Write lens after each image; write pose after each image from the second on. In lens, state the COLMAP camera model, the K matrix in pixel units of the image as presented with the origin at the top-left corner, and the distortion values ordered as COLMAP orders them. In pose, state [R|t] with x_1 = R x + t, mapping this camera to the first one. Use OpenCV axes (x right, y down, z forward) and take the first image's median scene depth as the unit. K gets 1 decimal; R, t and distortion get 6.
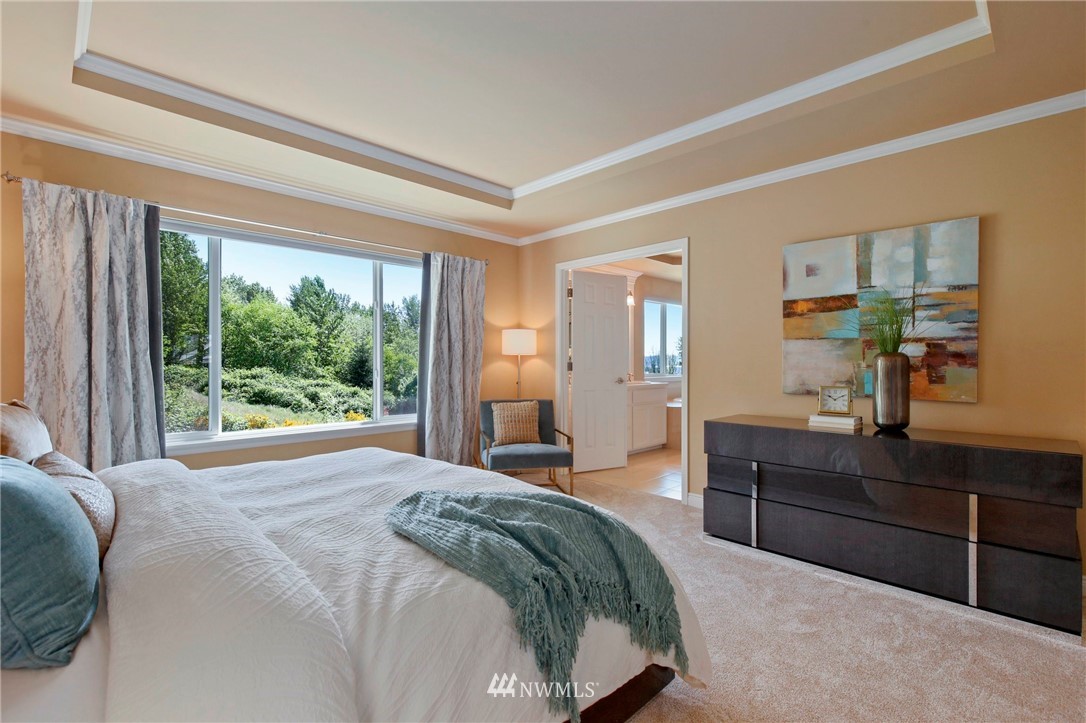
lens RADIAL K [[493.6, 0, 549.4], [0, 493.6, 363.2], [0, 0, 1]] dist [-0.000878, -0.000890]
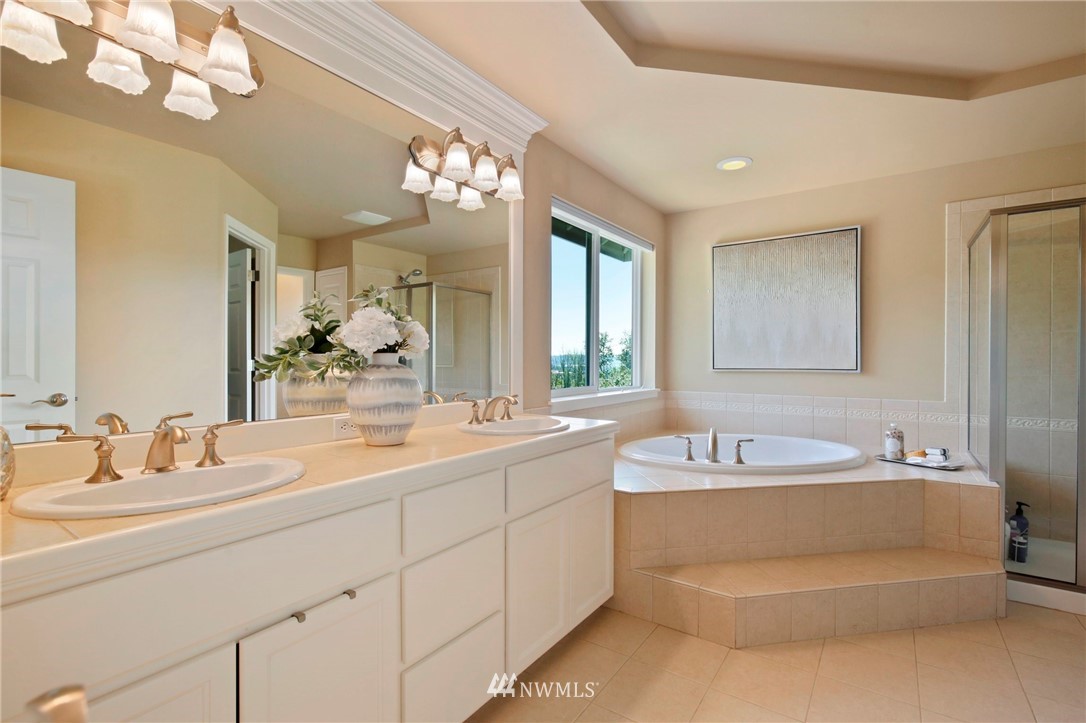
lens RADIAL K [[493.6, 0, 549.4], [0, 493.6, 363.2], [0, 0, 1]] dist [-0.000878, -0.000890]
pose [[0.983865, 0.002238, 0.178899, 0.120611], [-0.002561, 0.999995, 0.001575, -0.003041], [-0.178895, -0.002008, 0.983866, 0.615818]]
